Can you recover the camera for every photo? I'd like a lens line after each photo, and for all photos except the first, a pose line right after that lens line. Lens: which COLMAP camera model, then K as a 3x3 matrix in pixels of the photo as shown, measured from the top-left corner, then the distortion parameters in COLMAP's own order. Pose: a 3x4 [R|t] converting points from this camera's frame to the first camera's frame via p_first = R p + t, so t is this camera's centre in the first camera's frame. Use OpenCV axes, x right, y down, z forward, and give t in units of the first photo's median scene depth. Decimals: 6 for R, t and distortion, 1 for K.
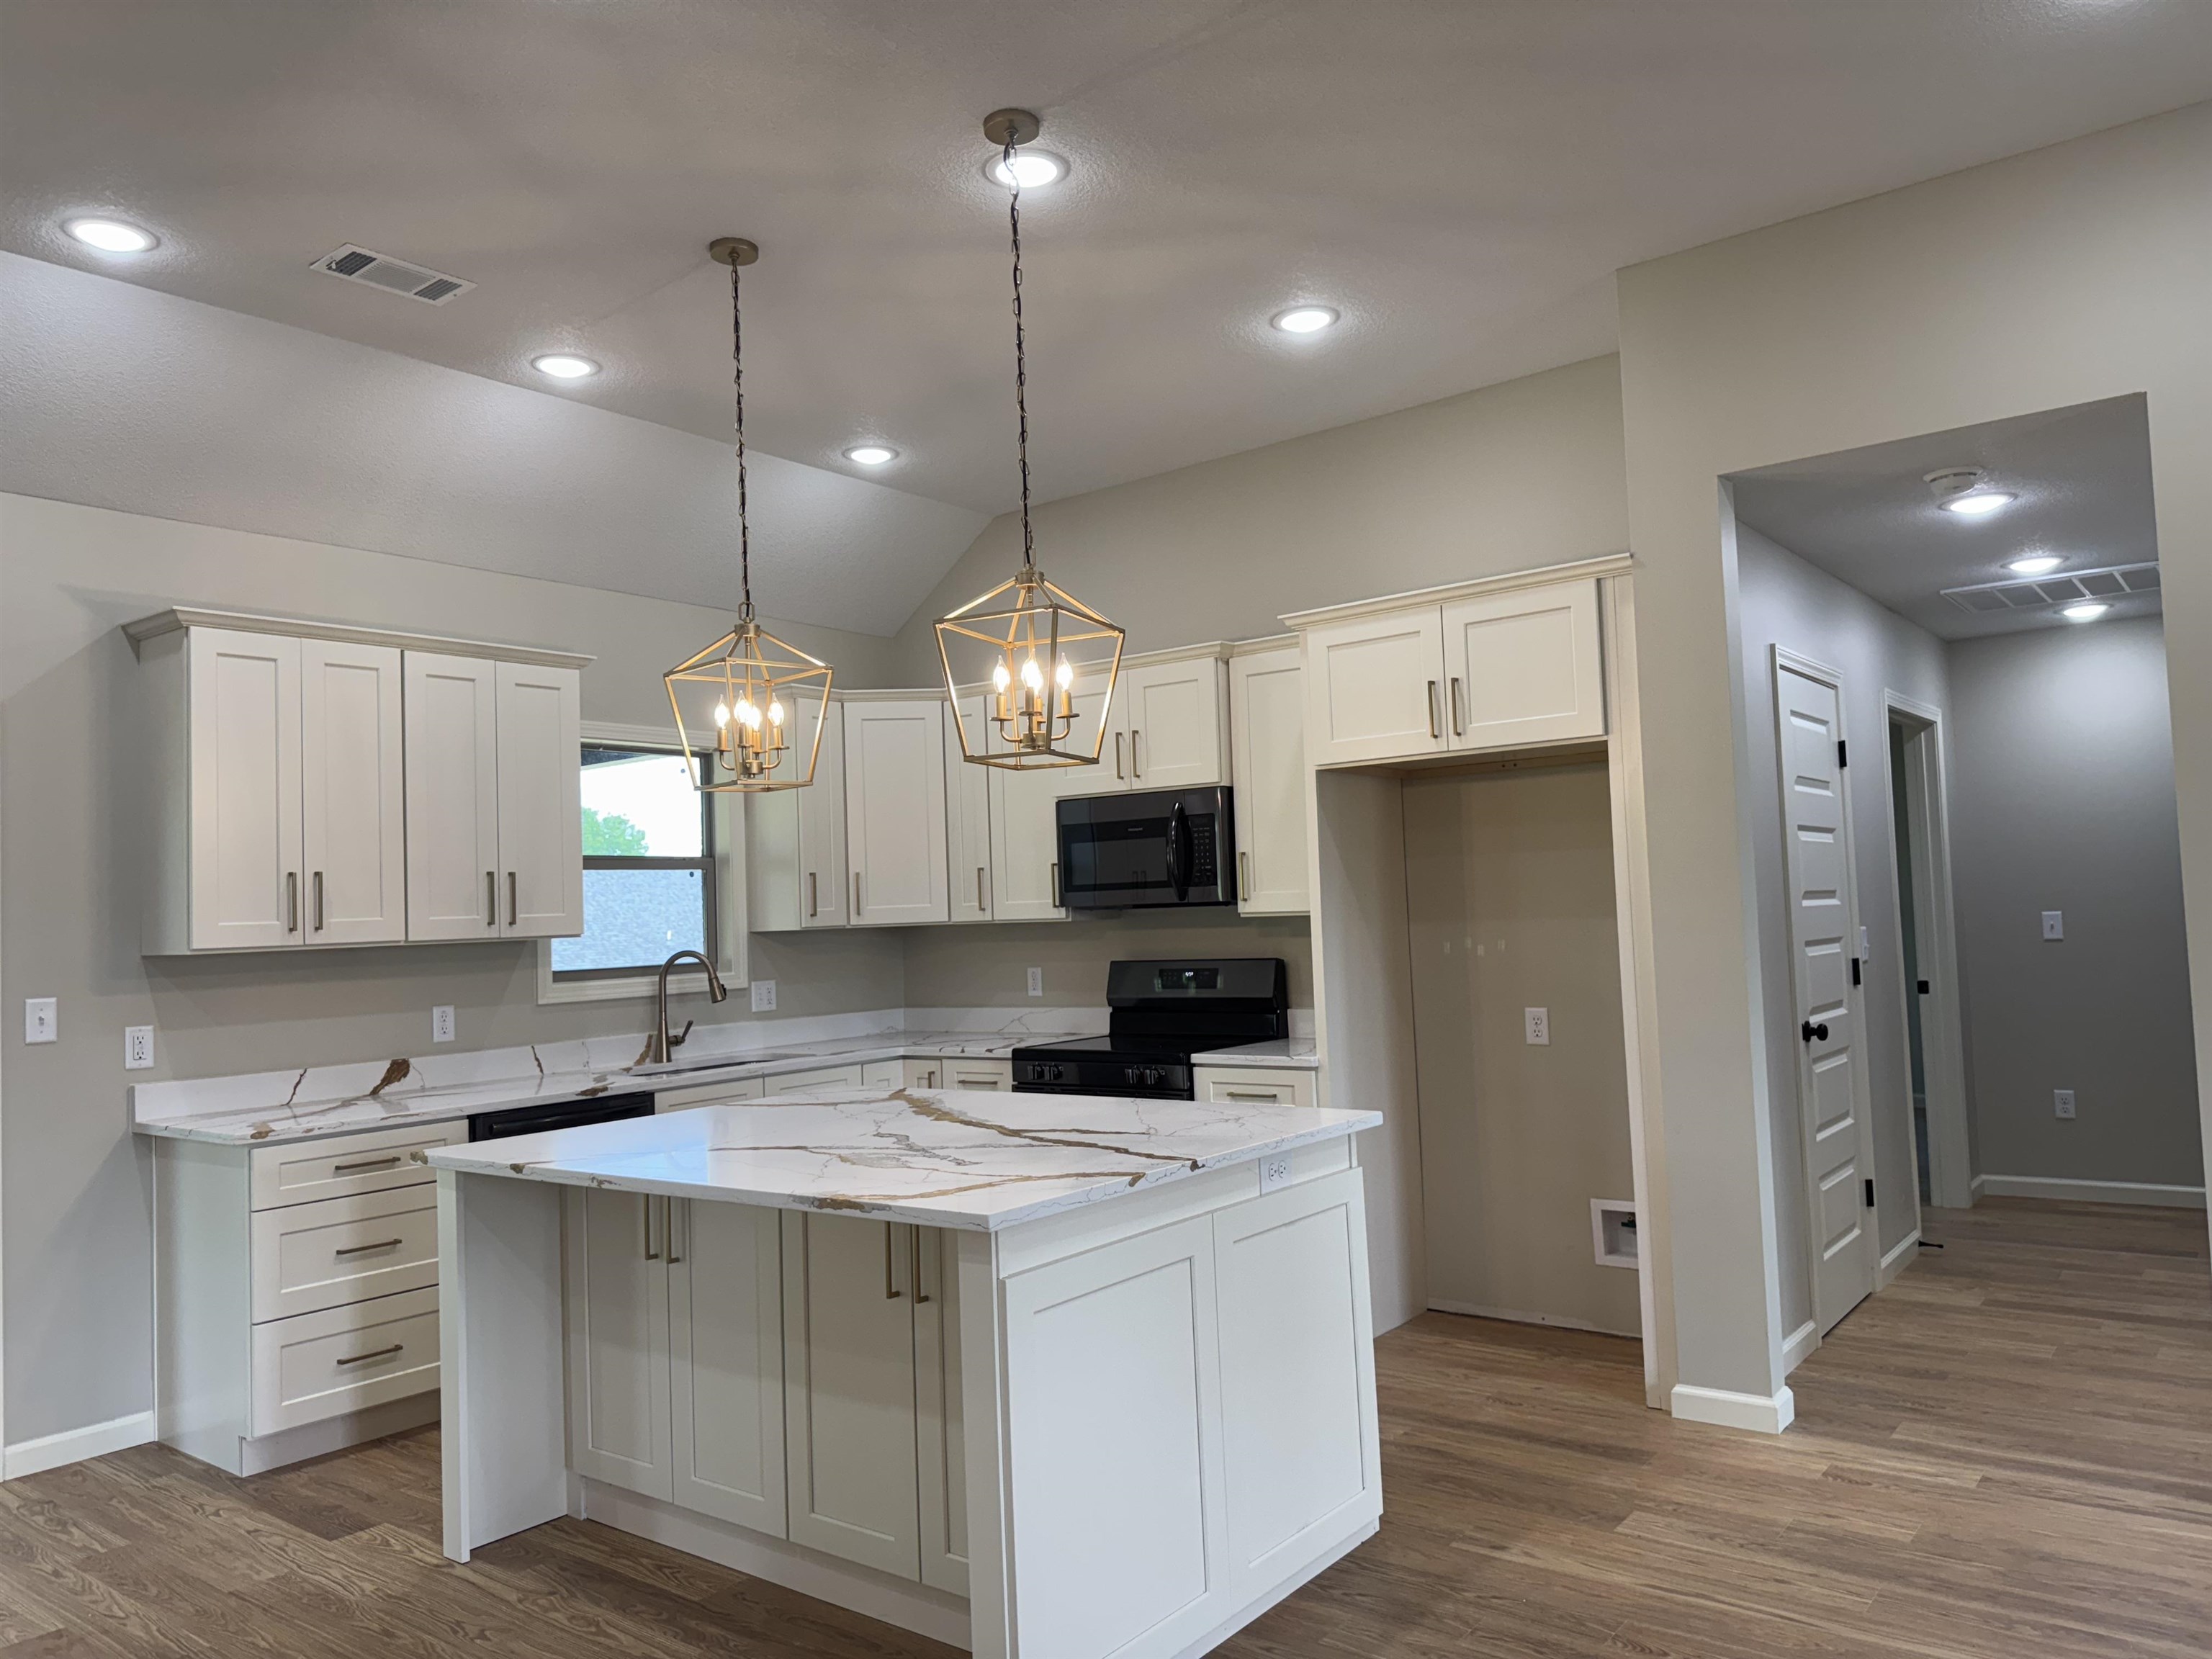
lens RADIAL K [[1587.5, 0, 1106.0], [0, 1587.5, 829.5], [0, 0, 1]] dist [0.119645, -0.167406]
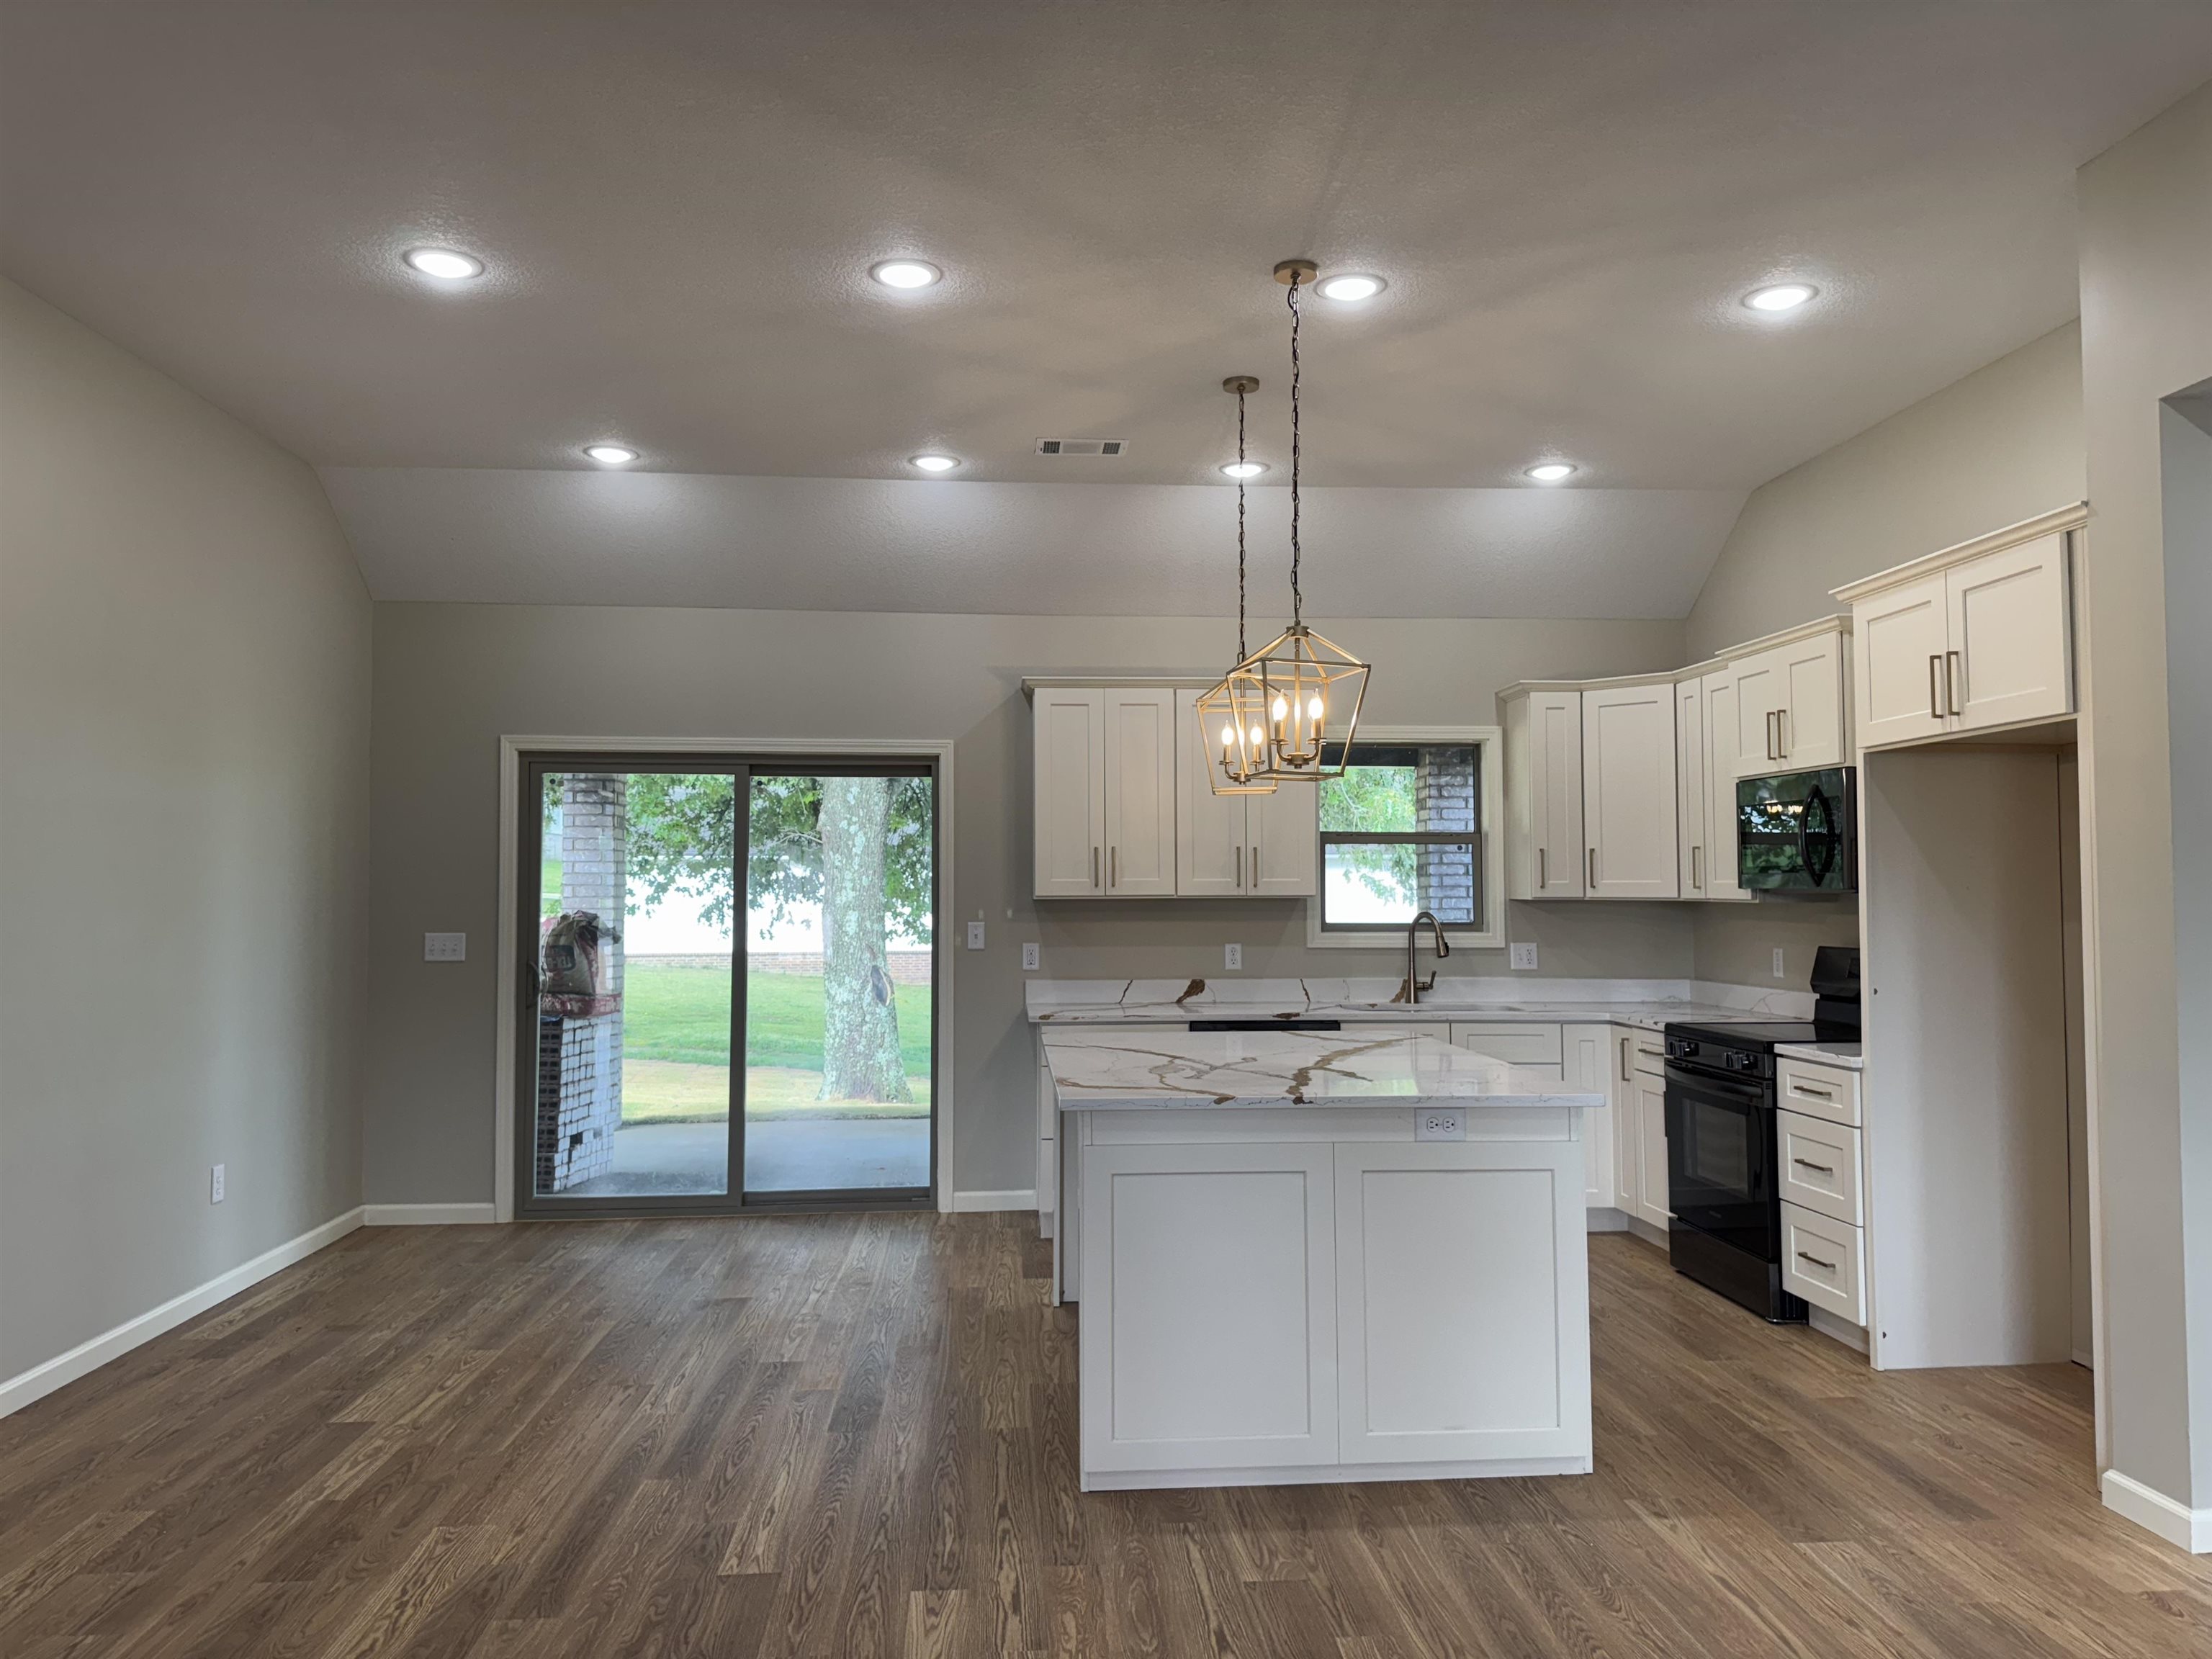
lens RADIAL K [[1562.7, 0, 1106.0], [0, 1562.7, 829.5], [0, 0, 1]] dist [0.087669, -0.077502]
pose [[0.673841, 0.007727, -0.738836, 0.510177], [0.014316, 0.999621, 0.023511, -0.020640], [0.738738, -0.026420, 0.673475, 0.033154]]
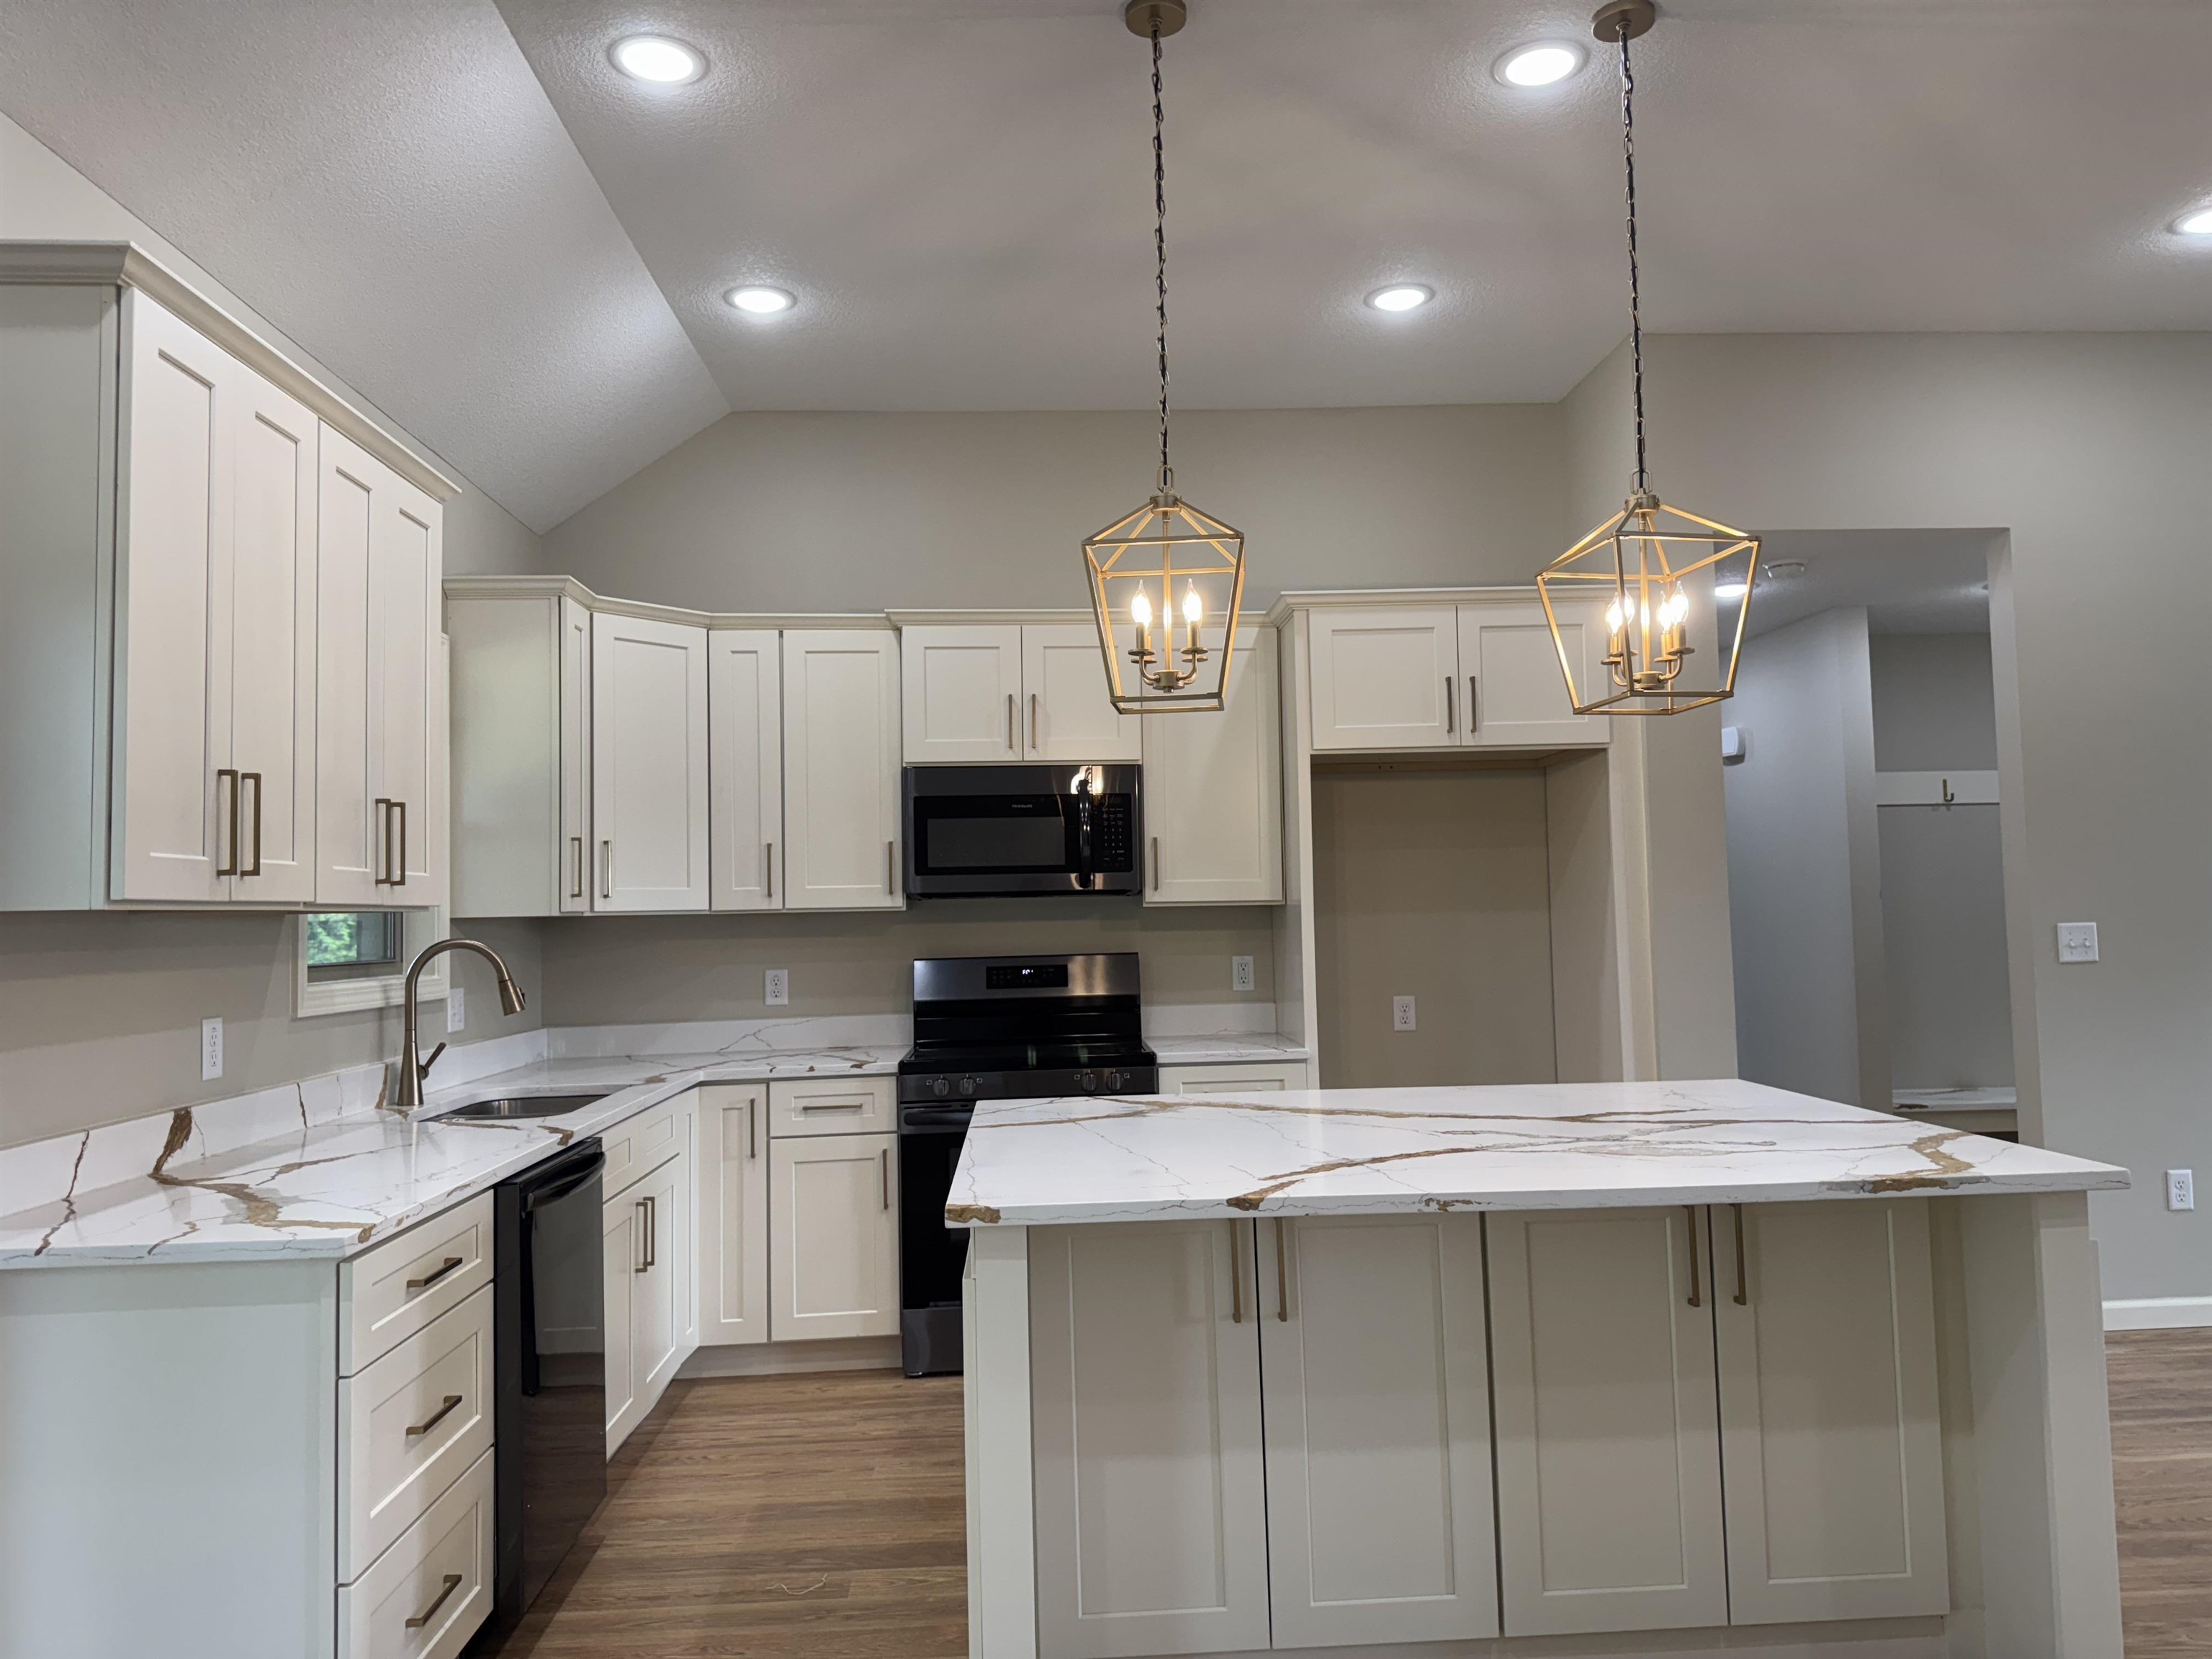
lens RADIAL K [[1610.9, 0, 1170.0], [0, 1610.9, 838.1], [0, 0, 1]] dist [0.038537, -0.009268]
pose [[0.733223, 0.053003, 0.677920, -0.582174], [-0.040211, 0.998593, -0.034584, 0.050656], [-0.678799, -0.001902, 0.734322, 0.325690]]
